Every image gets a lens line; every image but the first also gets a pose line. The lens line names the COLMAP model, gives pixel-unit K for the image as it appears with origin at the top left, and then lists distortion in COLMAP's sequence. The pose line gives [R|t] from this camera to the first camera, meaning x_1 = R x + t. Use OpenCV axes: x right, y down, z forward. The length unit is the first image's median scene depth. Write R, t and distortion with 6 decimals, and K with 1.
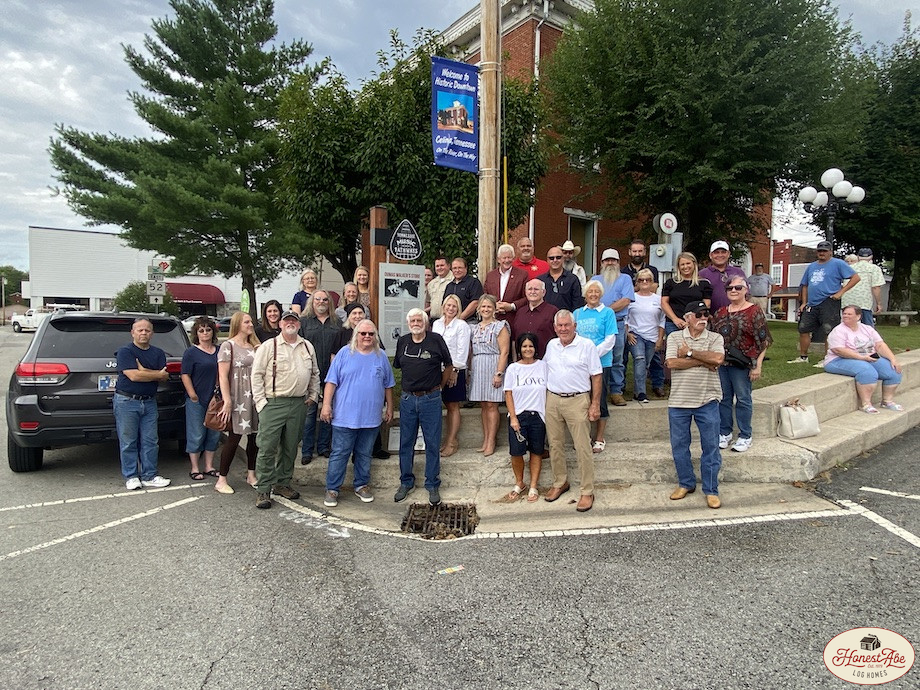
lens RADIAL K [[531.3, 0, 460.9], [0, 531.3, 347.2], [0, 0, 1]] dist [0.034664, -0.001356]
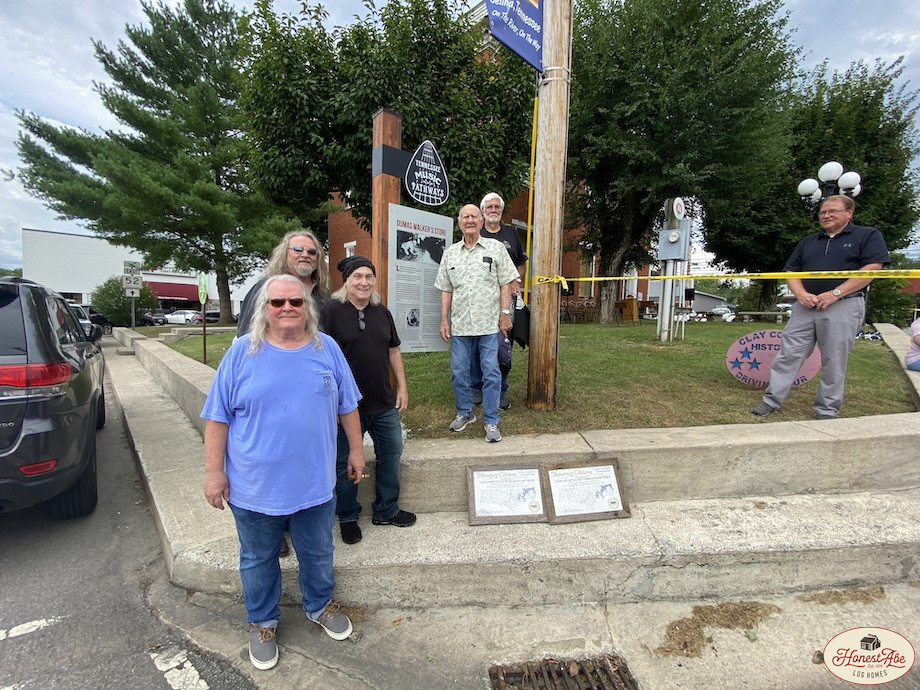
lens RADIAL K [[379.9, 0, 451.3], [0, 379.9, 345.6], [0, 0, 1]] dist [0.023903, -0.018444]
pose [[0.990303, 0.003778, 0.138871, -0.057800], [-0.006367, 0.999814, 0.018205, 0.000017], [-0.138777, -0.018913, 0.990143, 0.220286]]
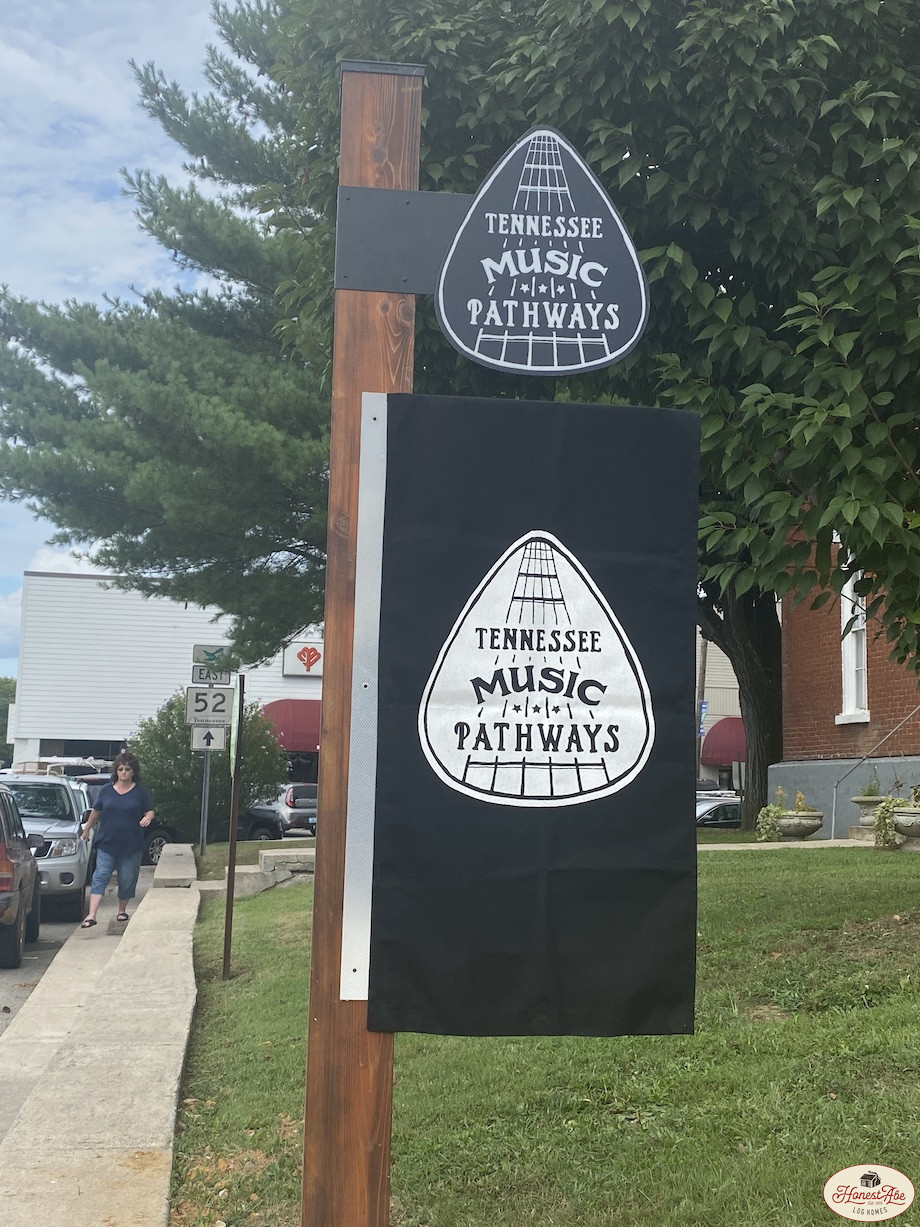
lens RADIAL K [[1478.7, 0, 542.6], [0, 1478.7, 641.5], [0, 0, 1]] dist [0.016466, 0.009803]
pose [[0.924660, -0.036143, -0.379073, 0.025339], [-0.024537, 0.987761, -0.154031, -0.006833], [0.380001, 0.151728, 0.912457, 0.252871]]
